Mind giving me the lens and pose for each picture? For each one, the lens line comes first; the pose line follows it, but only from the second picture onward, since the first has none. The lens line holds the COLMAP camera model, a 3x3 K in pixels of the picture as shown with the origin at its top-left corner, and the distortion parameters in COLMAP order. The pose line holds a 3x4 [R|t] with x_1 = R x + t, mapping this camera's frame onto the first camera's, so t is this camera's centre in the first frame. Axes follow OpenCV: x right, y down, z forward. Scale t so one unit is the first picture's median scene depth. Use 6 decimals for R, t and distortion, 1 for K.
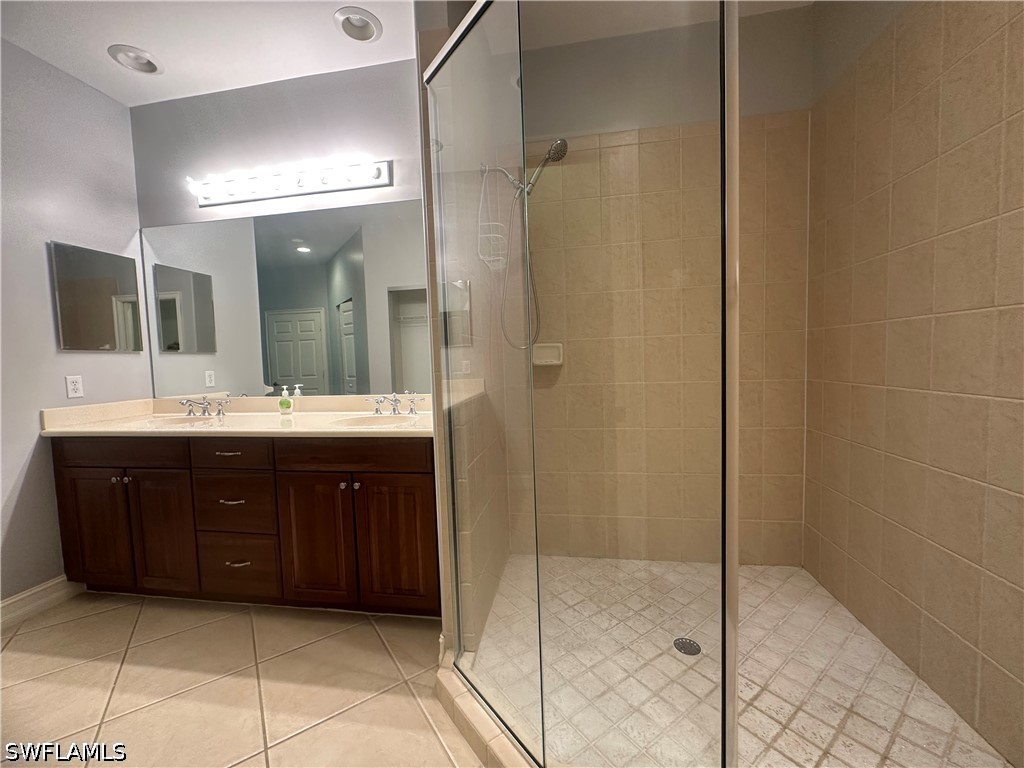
lens RADIAL K [[410.4, 0, 512.1], [0, 410.4, 383.7], [0, 0, 1]] dist [-0.003591, 0.000123]
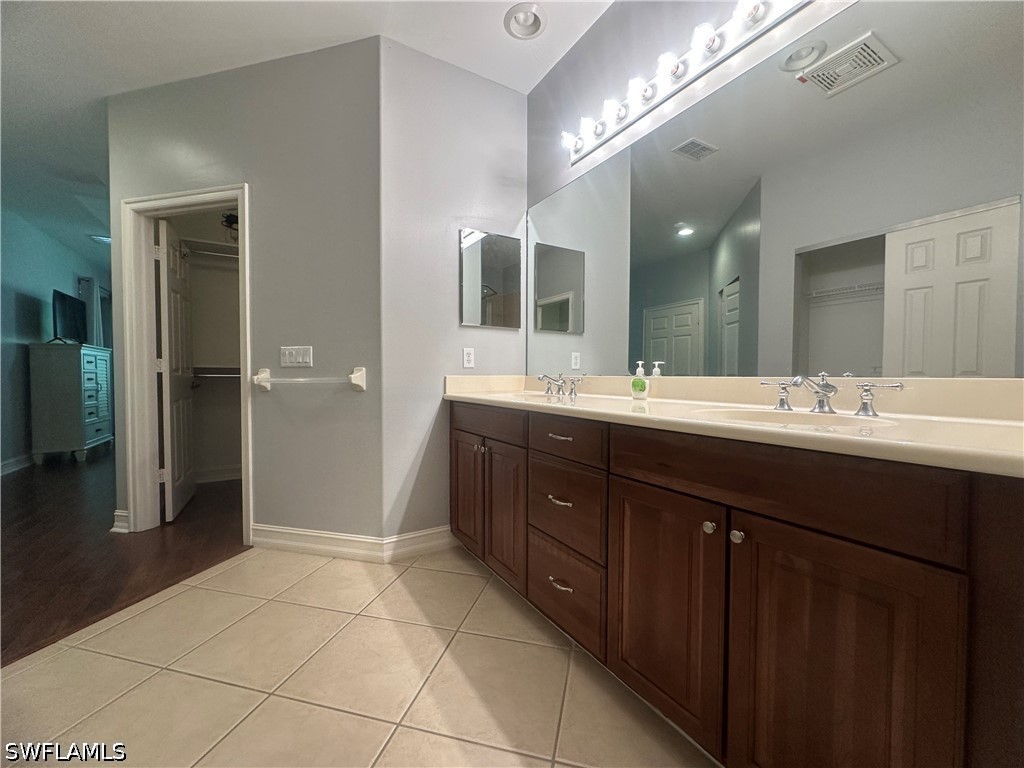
lens RADIAL K [[410.4, 0, 510.7], [0, 410.4, 385.7], [0, 0, 1]] dist [-0.003591, 0.000123]
pose [[0.648636, 0.052181, -0.759308, -0.151092], [-0.069978, 0.997510, 0.008772, 0.064028], [0.757875, 0.047444, 0.650673, 0.366574]]
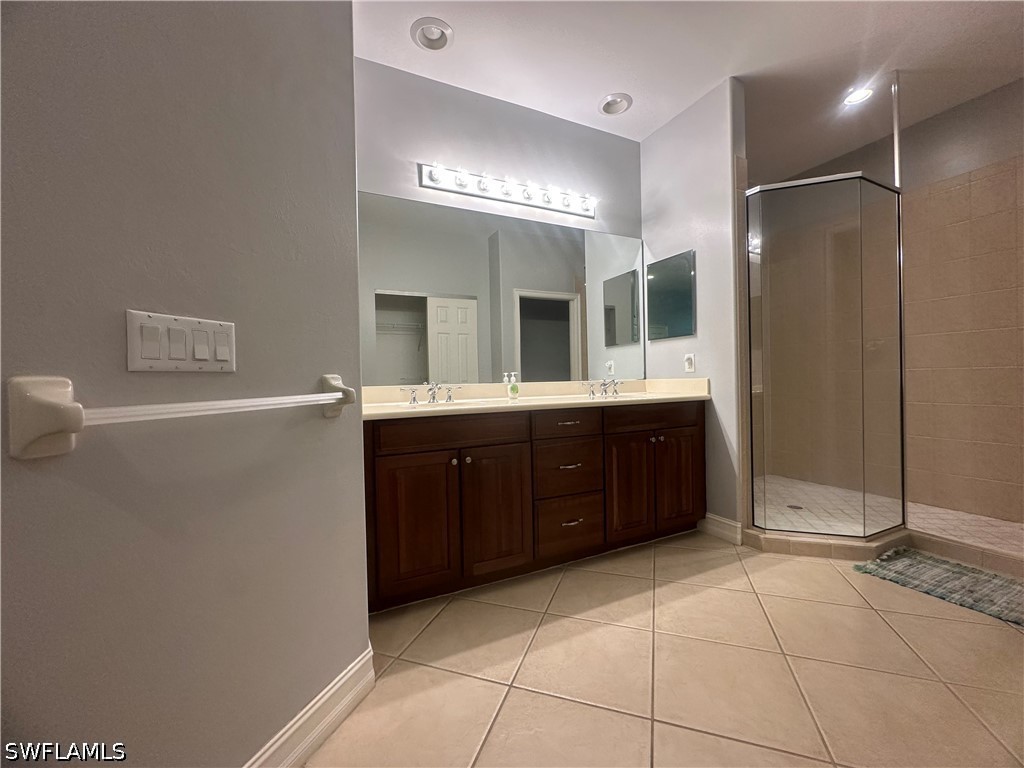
lens RADIAL K [[410.4, 0, 508.5], [0, 410.4, 388.2], [0, 0, 1]] dist [-0.003591, 0.000123]
pose [[0.816345, 0.001435, 0.577563, -1.272217], [0.035525, 0.997979, -0.052691, 0.110159], [-0.576472, 0.063532, 0.814644, 0.143492]]
